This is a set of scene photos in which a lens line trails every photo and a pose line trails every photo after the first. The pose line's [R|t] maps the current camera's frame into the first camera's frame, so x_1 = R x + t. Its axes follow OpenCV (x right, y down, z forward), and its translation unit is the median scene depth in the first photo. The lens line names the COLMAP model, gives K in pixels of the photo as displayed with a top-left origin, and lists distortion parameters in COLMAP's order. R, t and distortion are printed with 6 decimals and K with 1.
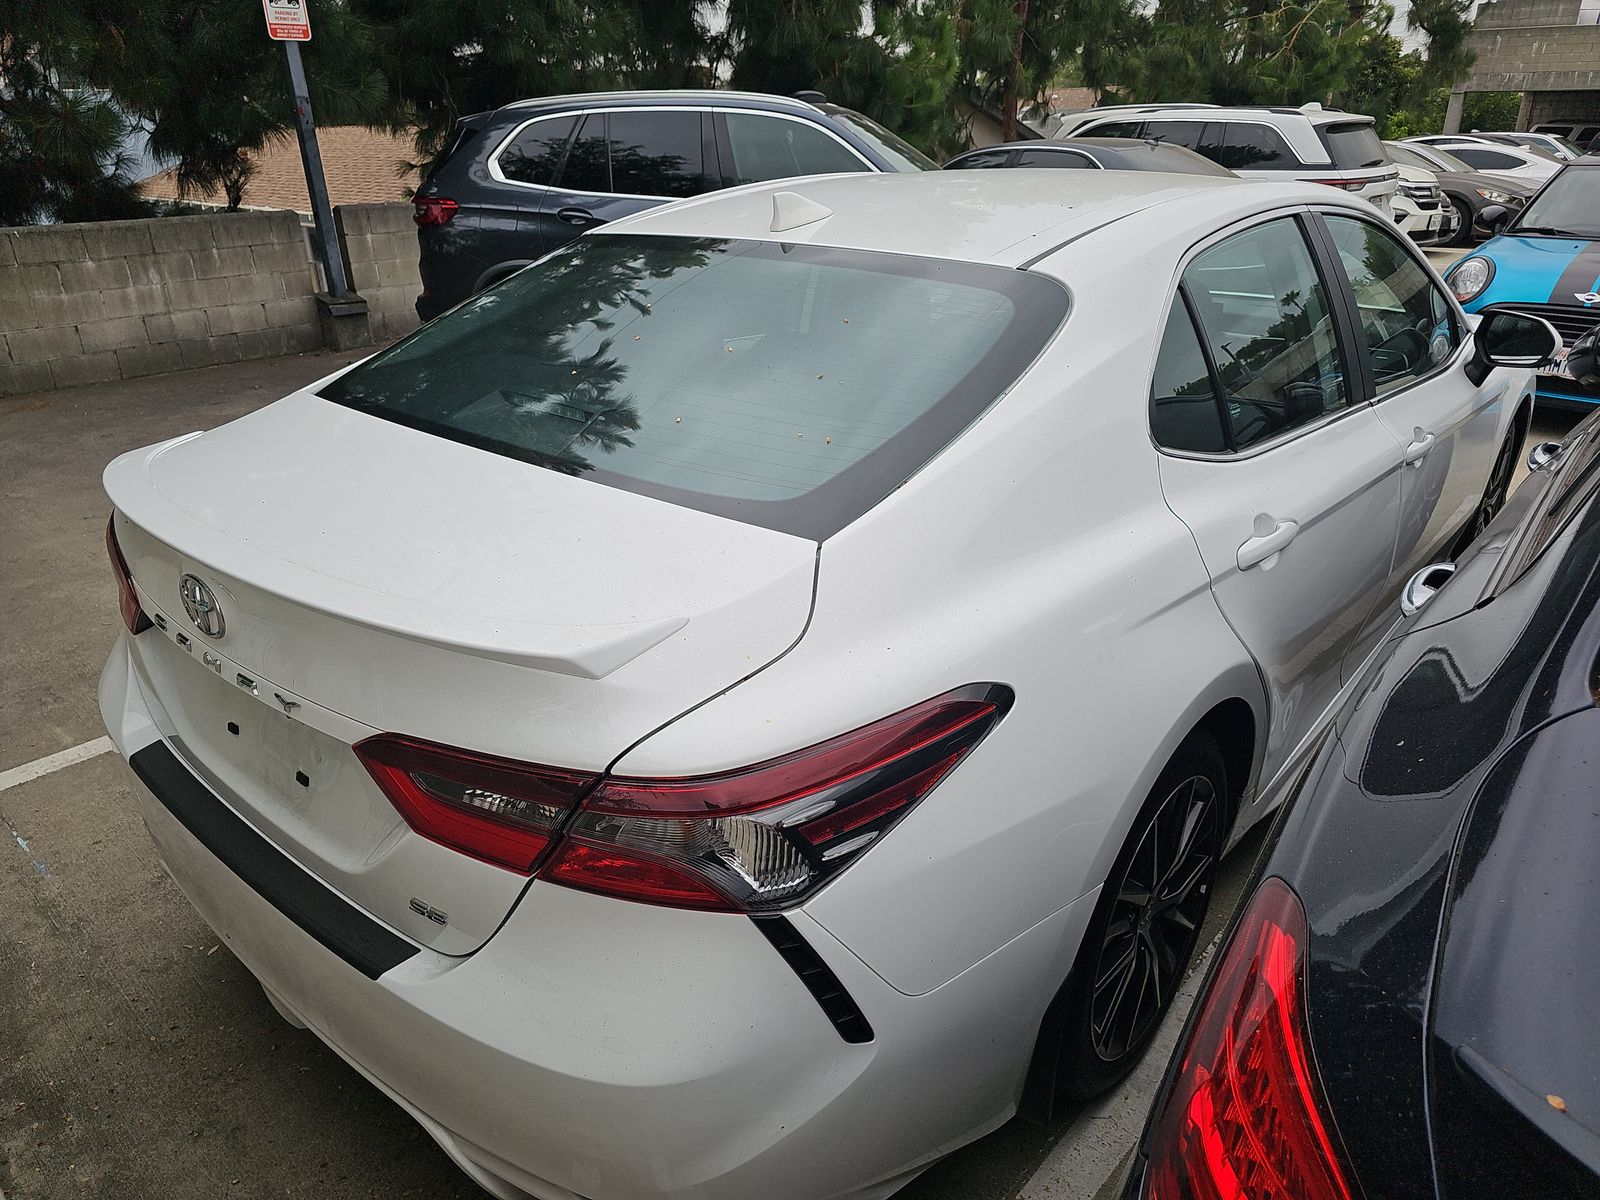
lens RADIAL K [[1030.7, 0, 796.0], [0, 1030.7, 607.3], [0, 0, 1]] dist [0.002330, -0.018341]
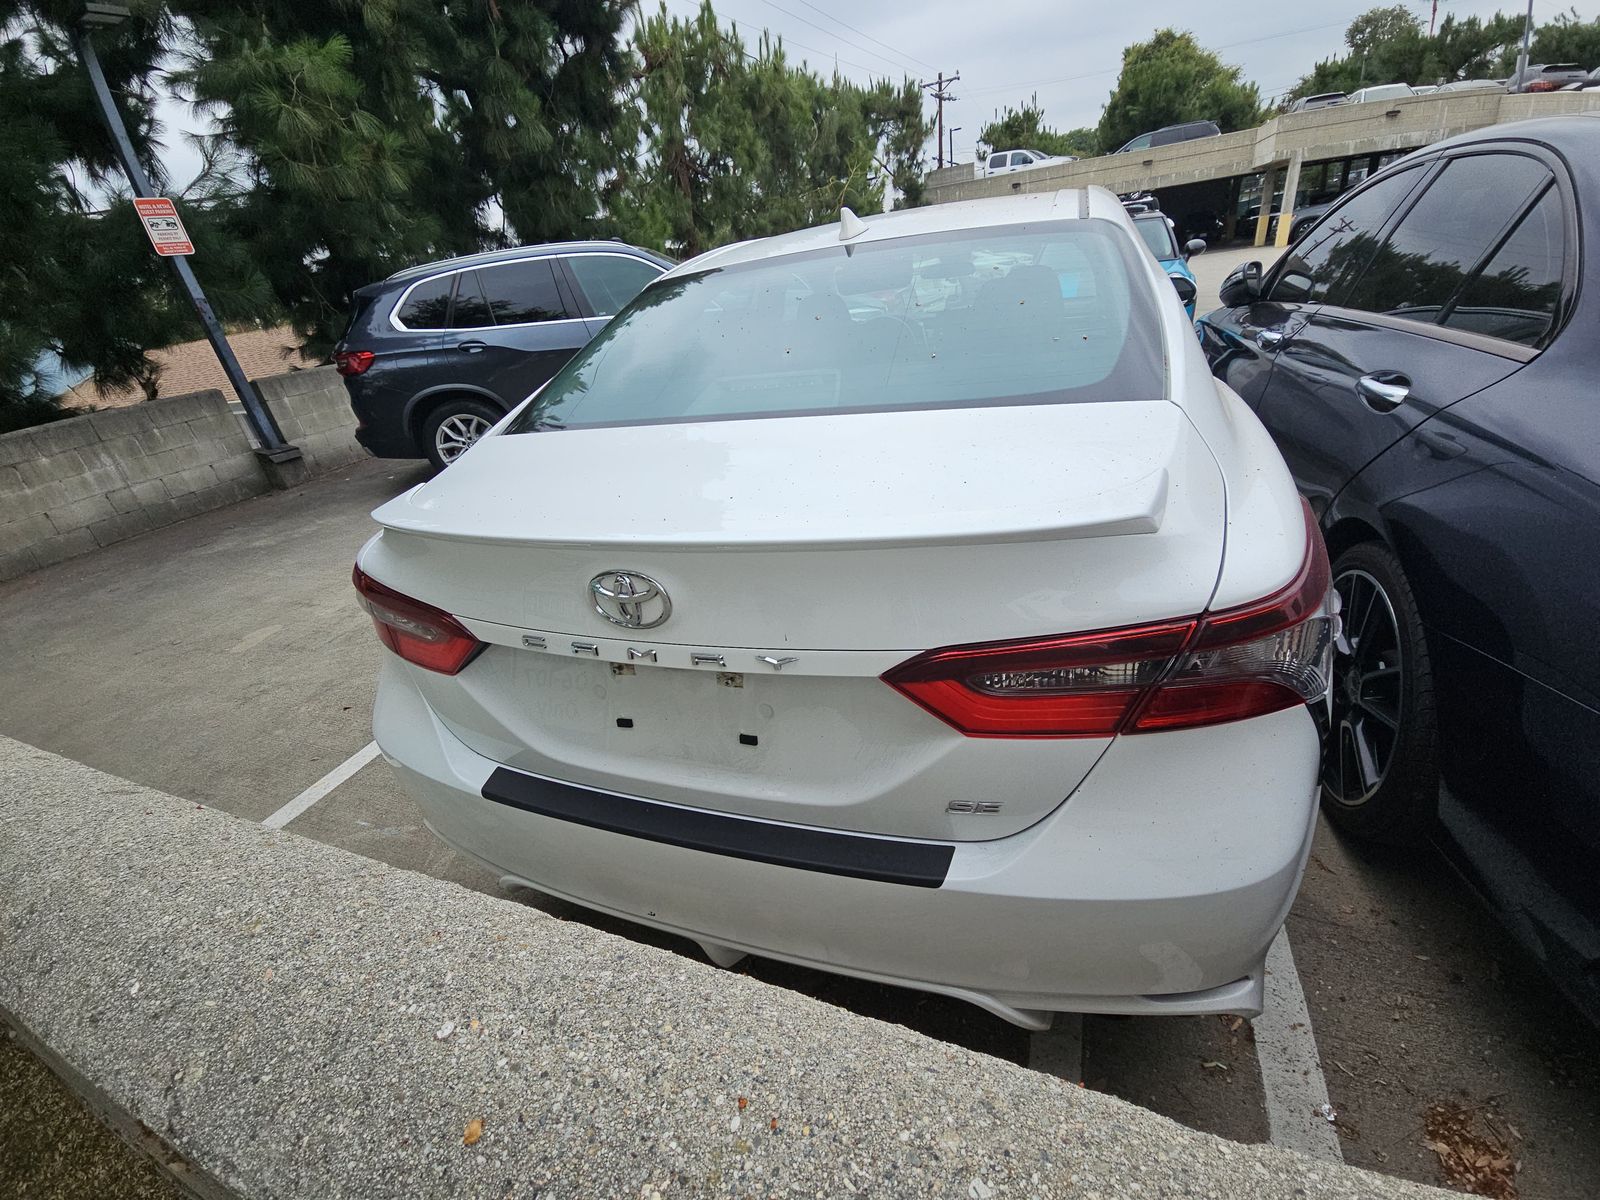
lens RADIAL K [[640.2, 0, 806.6], [0, 640.2, 595.1], [0, 0, 1]] dist [-0.012493, -0.003998]
pose [[0.928286, -0.259248, 0.266598, -0.087563], [0.253071, 0.965713, 0.057901, 0.000513], [-0.272468, 0.013720, 0.962067, 0.056666]]
